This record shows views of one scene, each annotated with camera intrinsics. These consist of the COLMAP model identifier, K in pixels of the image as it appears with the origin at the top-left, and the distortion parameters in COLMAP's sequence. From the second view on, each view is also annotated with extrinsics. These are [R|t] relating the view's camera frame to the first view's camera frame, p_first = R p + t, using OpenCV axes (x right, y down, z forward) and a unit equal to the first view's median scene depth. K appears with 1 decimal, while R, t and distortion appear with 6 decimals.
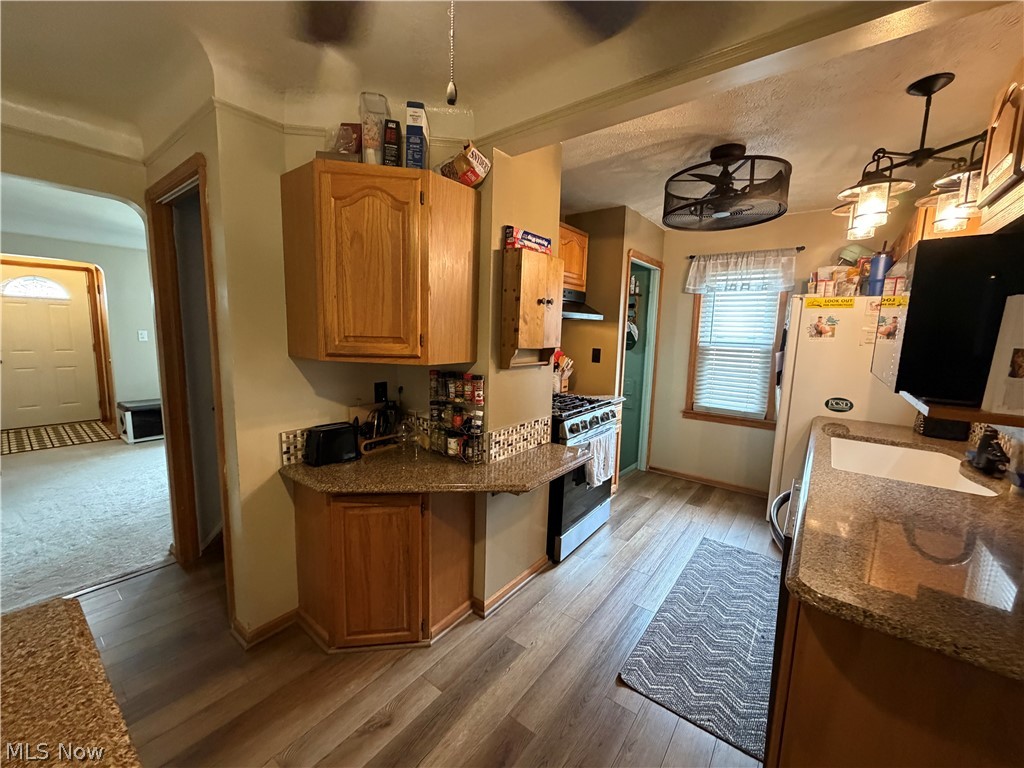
lens RADIAL K [[406.0, 0, 507.2], [0, 406.0, 382.4], [0, 0, 1]] dist [0.000798, 0.000208]
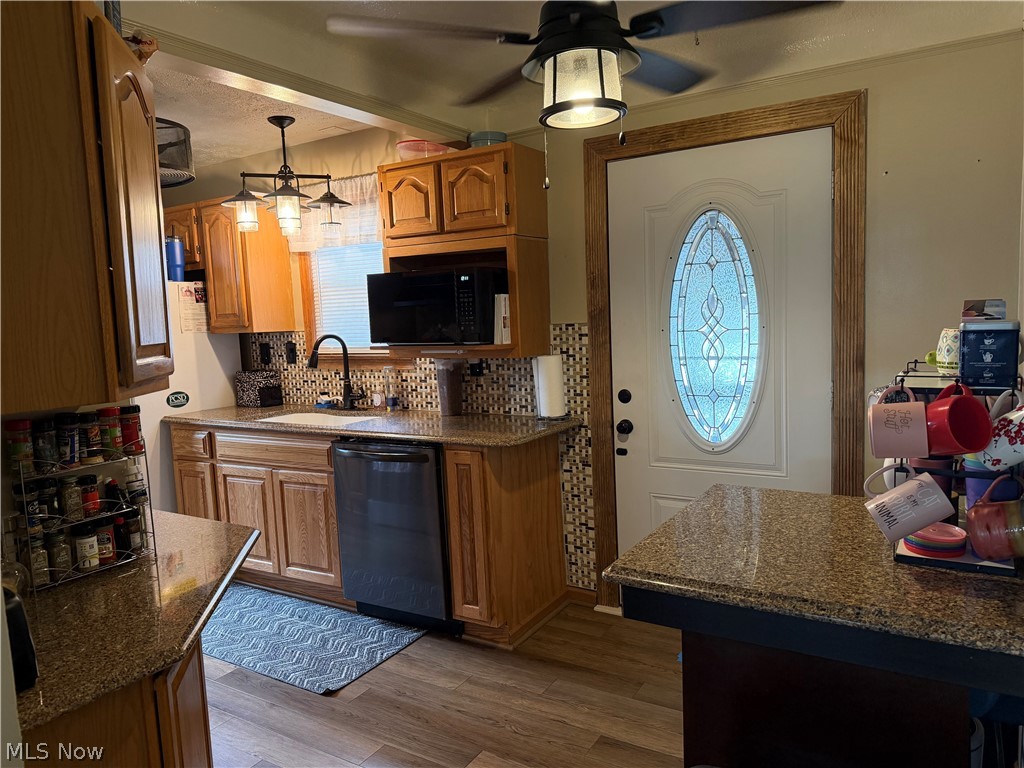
lens RADIAL K [[718.6, 0, 512.0], [0, 718.6, 384.0], [0, 0, 1]] dist [0.004779, -0.001077]
pose [[-0.107024, -0.117341, 0.987308, -1.215438], [0.163783, 0.977365, 0.133914, -0.101479], [-0.980674, 0.176036, -0.085384, 0.574538]]
